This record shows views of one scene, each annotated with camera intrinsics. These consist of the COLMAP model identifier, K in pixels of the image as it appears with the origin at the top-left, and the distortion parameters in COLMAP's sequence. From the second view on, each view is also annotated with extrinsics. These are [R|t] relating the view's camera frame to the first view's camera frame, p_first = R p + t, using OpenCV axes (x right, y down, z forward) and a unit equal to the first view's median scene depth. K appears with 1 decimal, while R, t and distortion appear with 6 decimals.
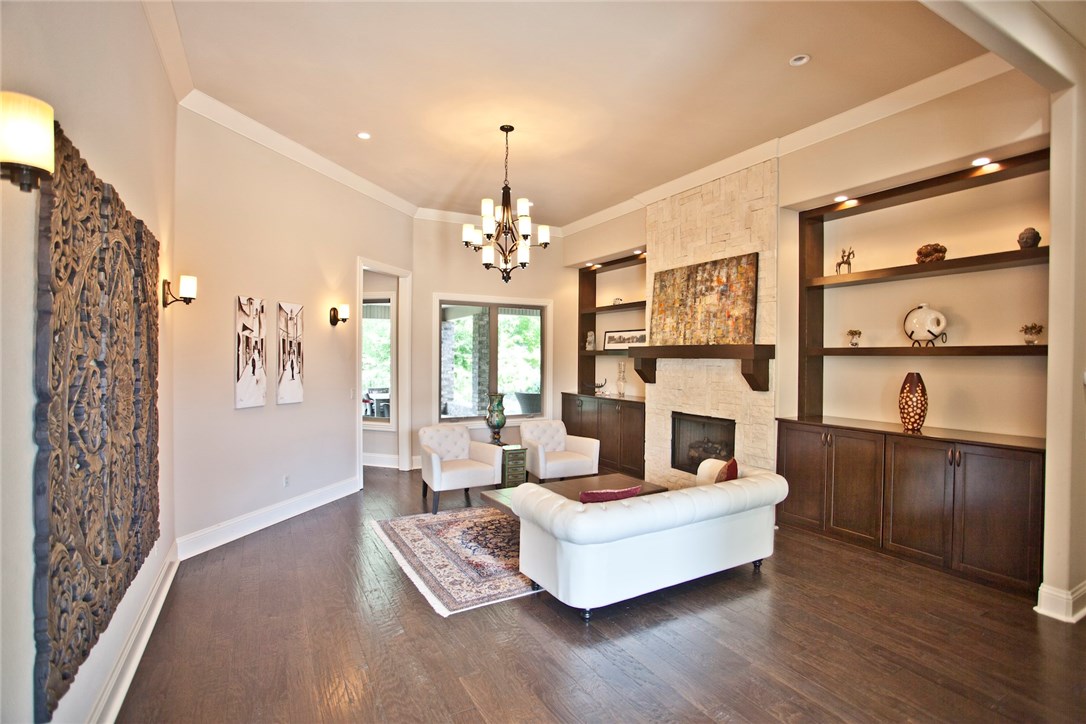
lens RADIAL K [[531.7, 0, 550.1], [0, 531.7, 362.8], [0, 0, 1]] dist [-0.042059, 0.003732]
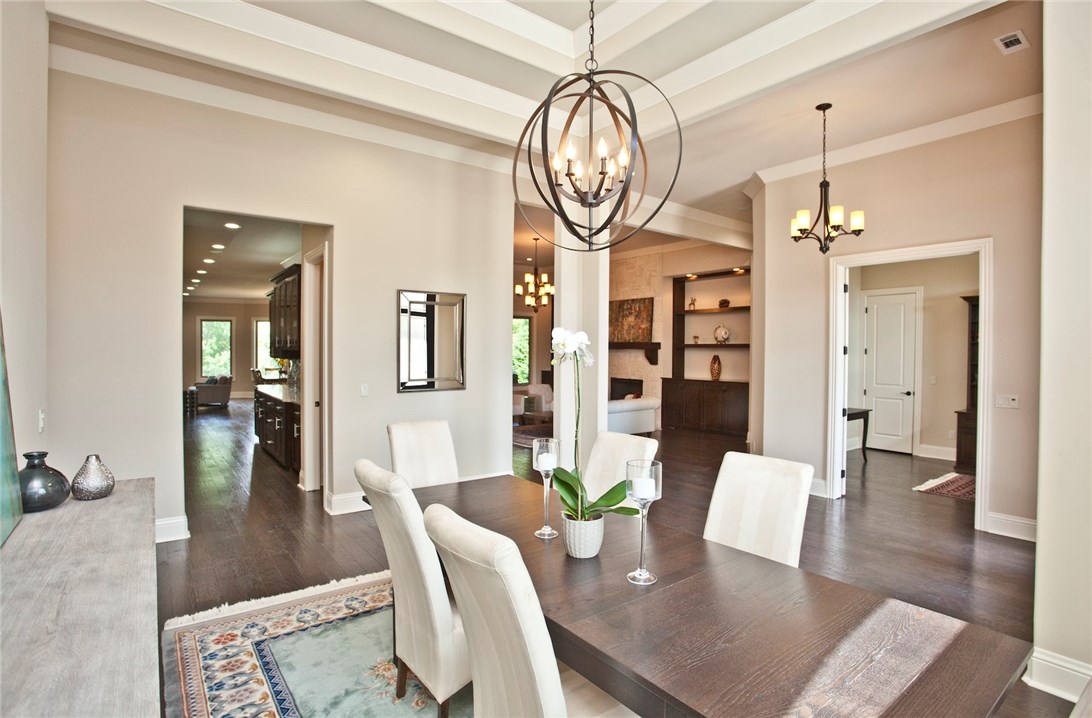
lens RADIAL K [[534.6, 0, 547.1], [0, 534.6, 356.6], [0, 0, 1]] dist [-0.042059, 0.003732]
pose [[0.991095, -0.000051, 0.133154, -0.284578], [-0.000639, 0.999987, 0.005140, 0.010564], [-0.133153, -0.005180, 0.991082, -0.977563]]
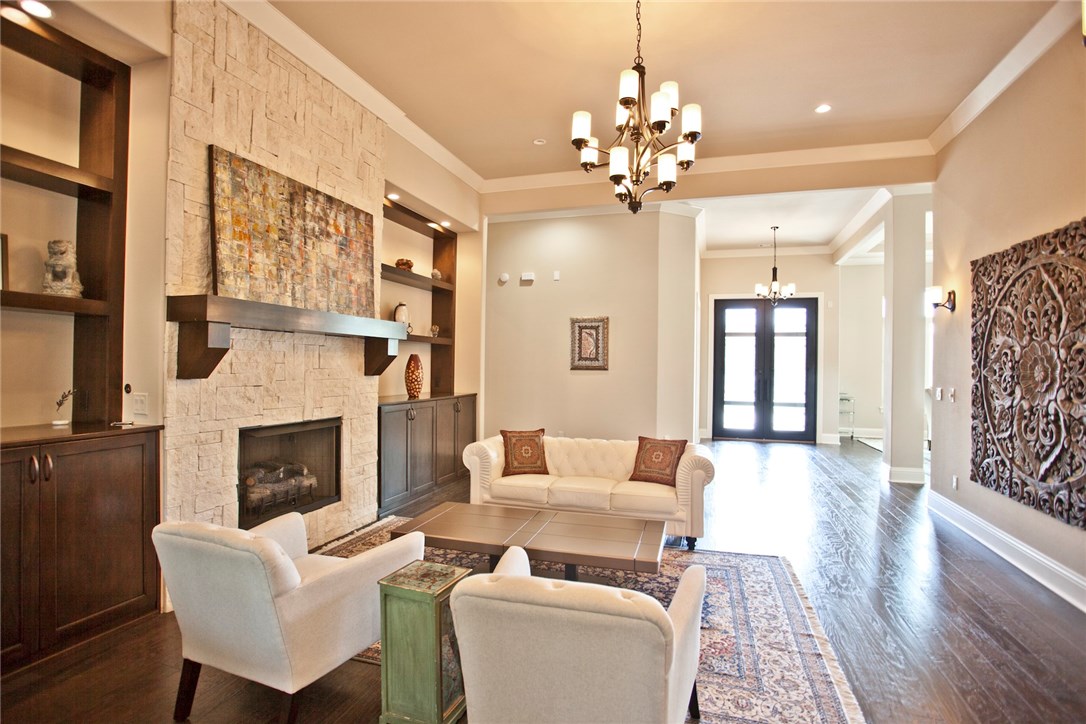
lens RADIAL K [[531.7, 0, 548.8], [0, 531.7, 362.5], [0, 0, 1]] dist [-0.042059, 0.003732]
pose [[-0.685404, -0.006687, 0.728132, -0.420786], [-0.004293, 0.999978, 0.005142, 0.025059], [-0.728150, 0.000399, -0.685418, 1.335531]]
